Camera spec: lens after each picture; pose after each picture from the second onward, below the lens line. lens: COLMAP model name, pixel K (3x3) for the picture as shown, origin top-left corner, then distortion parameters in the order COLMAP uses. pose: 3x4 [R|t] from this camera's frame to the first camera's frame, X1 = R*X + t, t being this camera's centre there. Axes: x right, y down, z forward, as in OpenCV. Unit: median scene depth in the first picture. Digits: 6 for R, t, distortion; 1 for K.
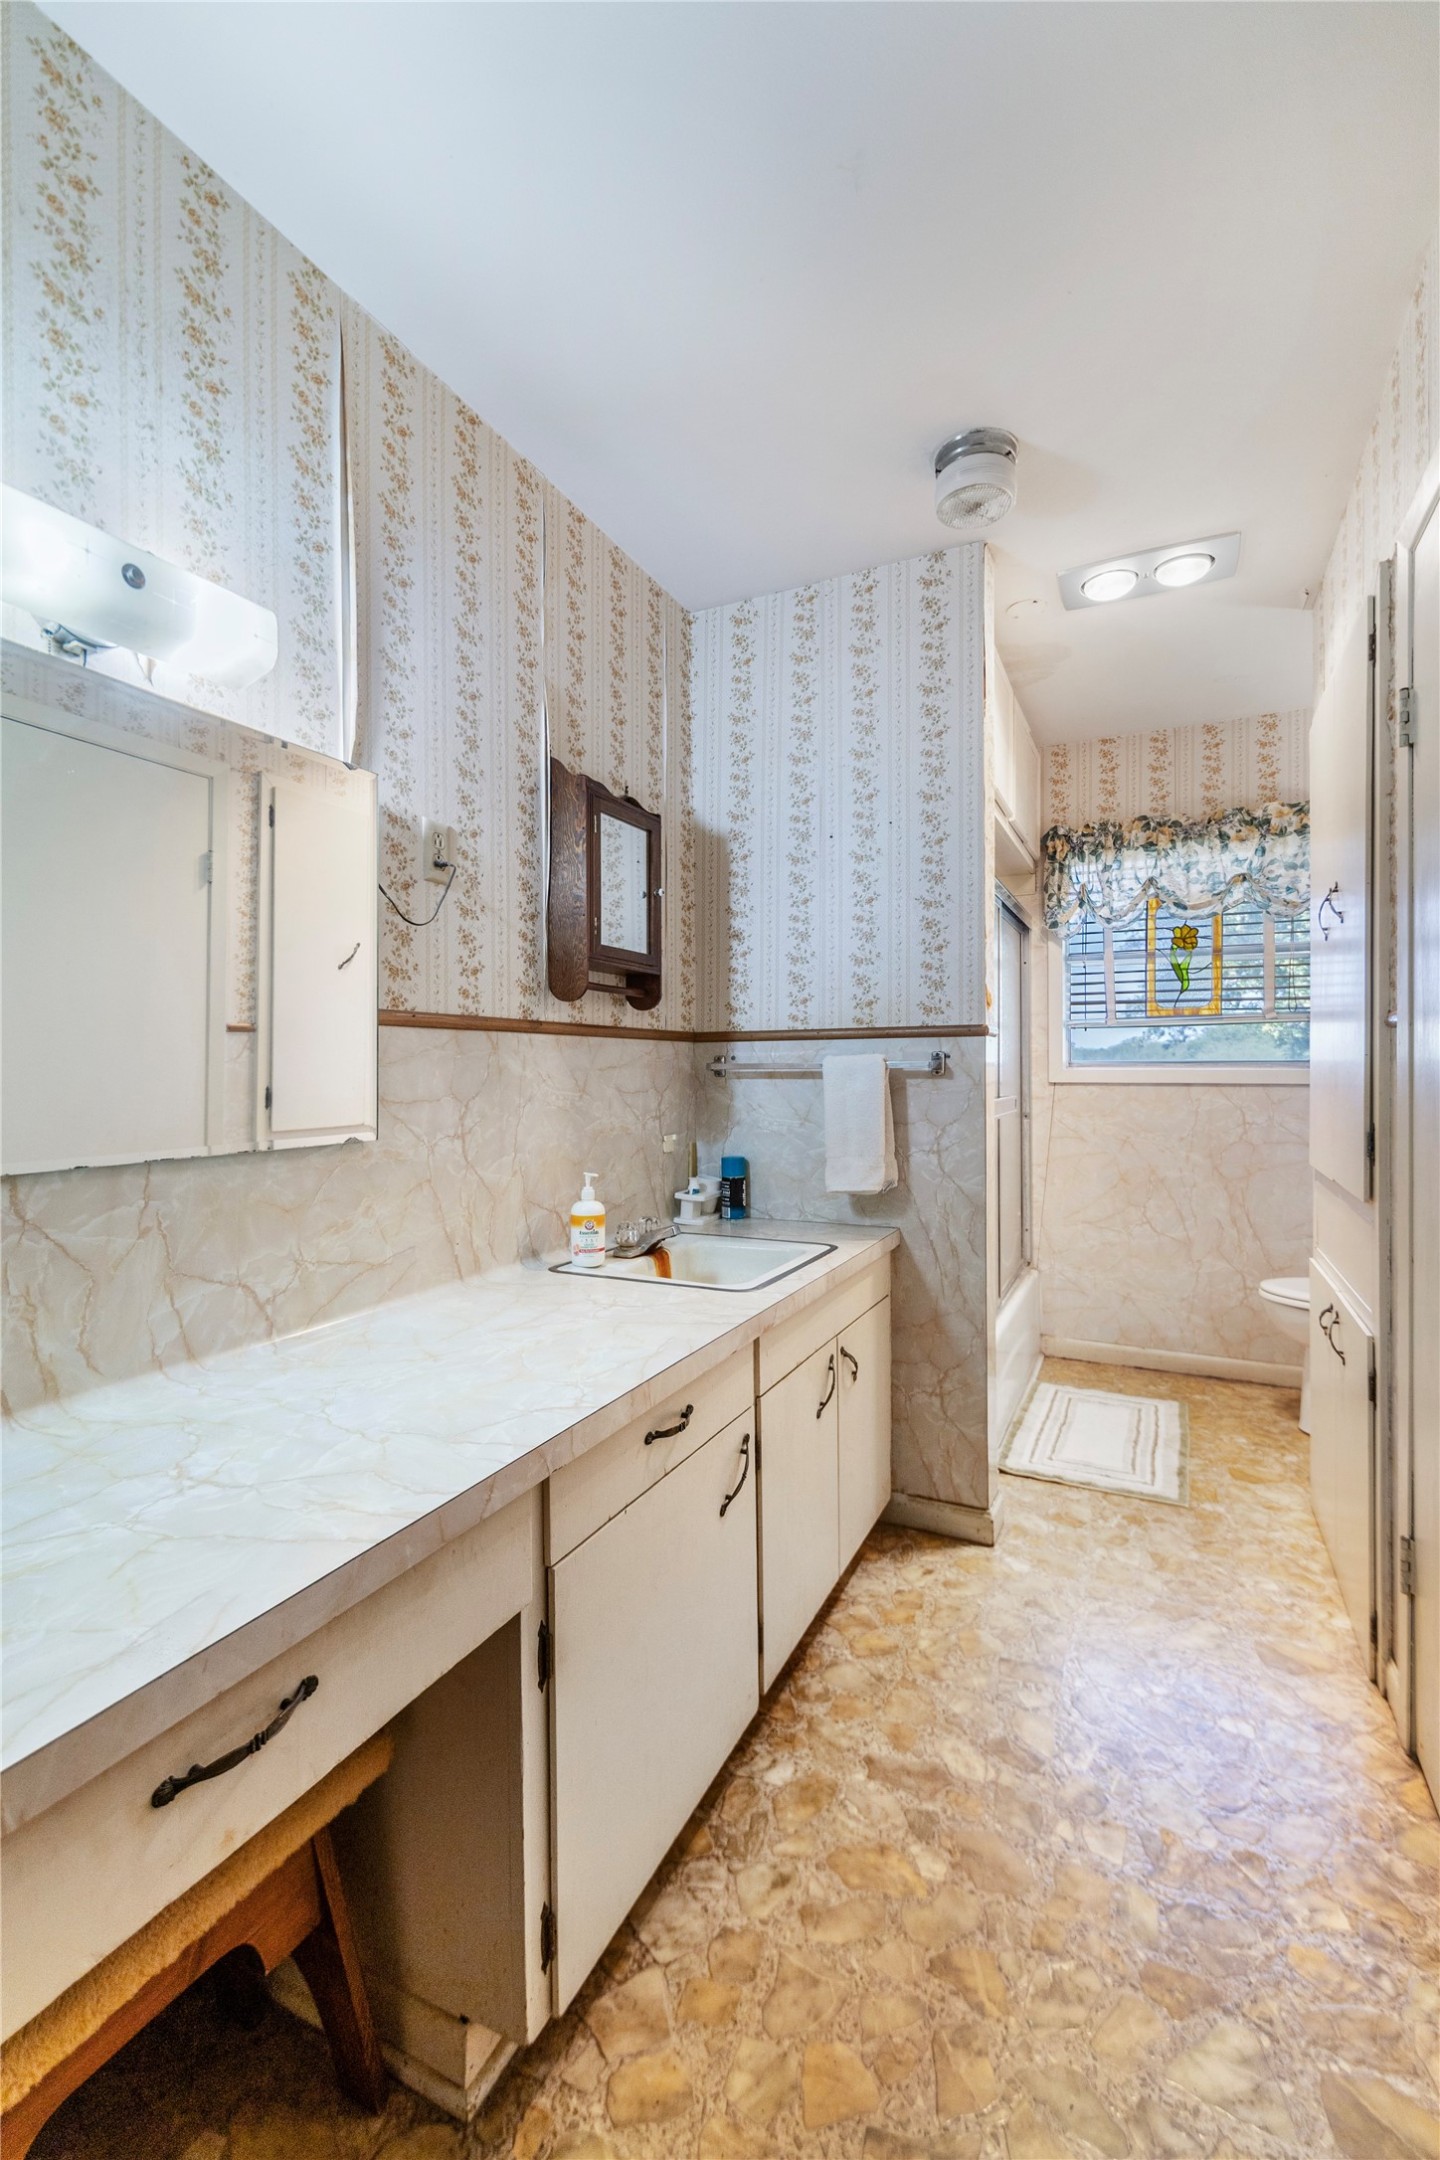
lens RADIAL K [[951.5, 0, 721.4], [0, 951.5, 1074.7], [0, 0, 1]] dist [0.002548, -0.002967]
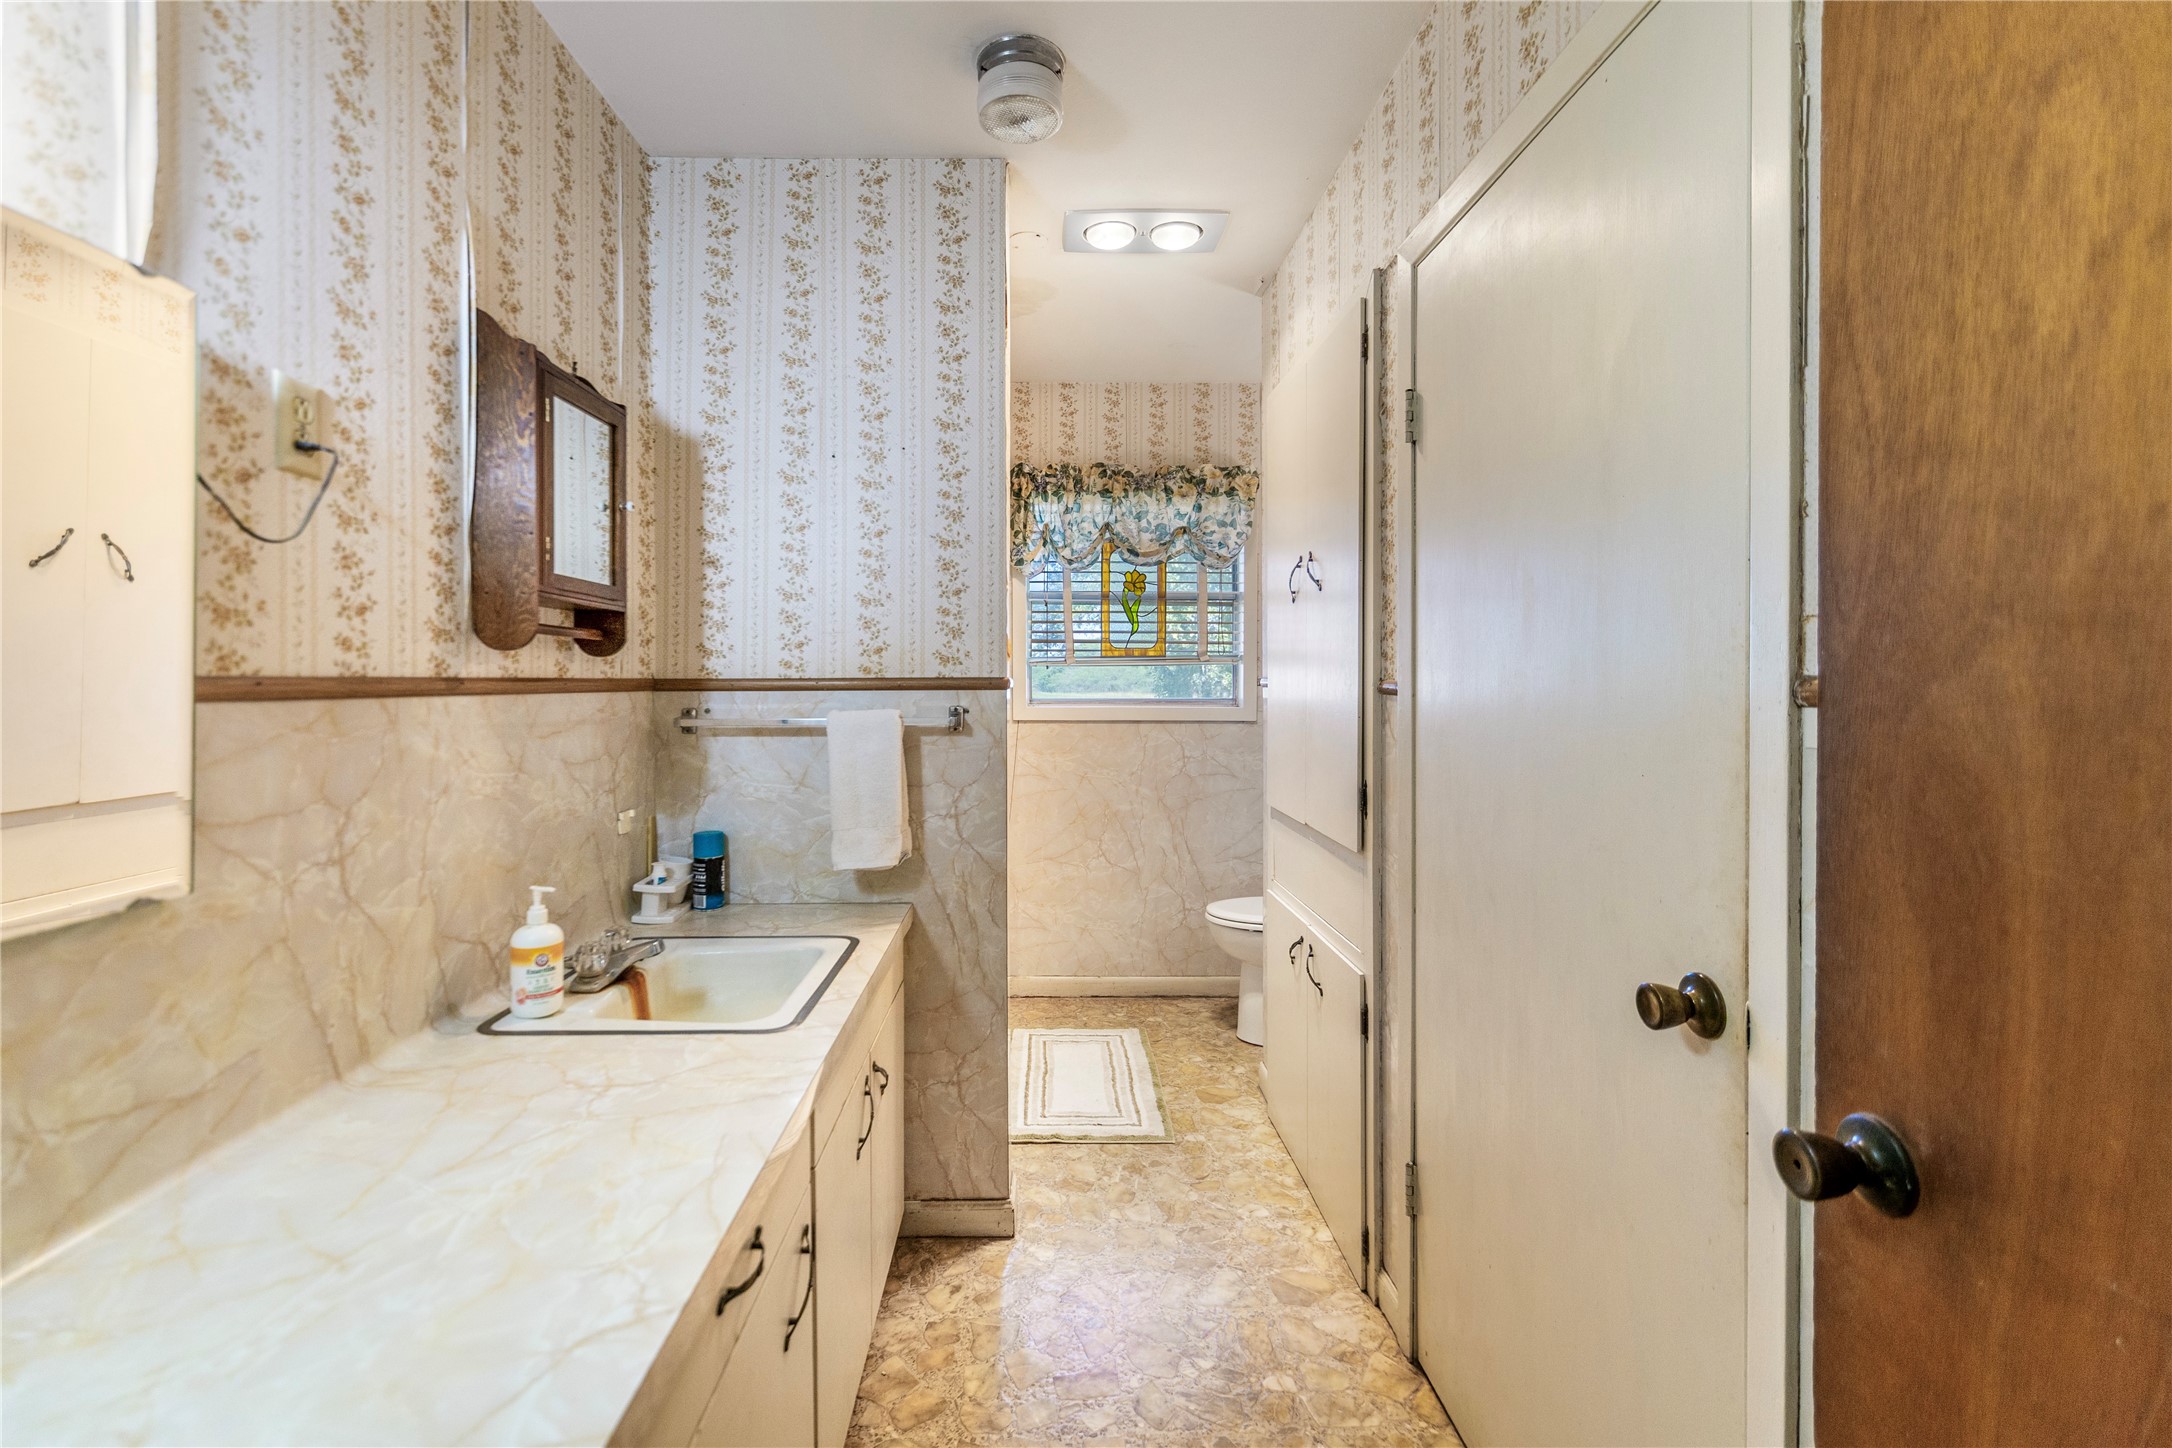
lens RADIAL K [[956.7, 0, 1065.7], [0, 956.7, 683.7], [0, 0, 1]] dist [0.002548, -0.002967]
pose [[0.892013, 0.003997, 0.451993, -0.093965], [-0.002721, 0.999990, -0.003472, -0.043139], [-0.452002, 0.001867, 0.892015, 0.136367]]
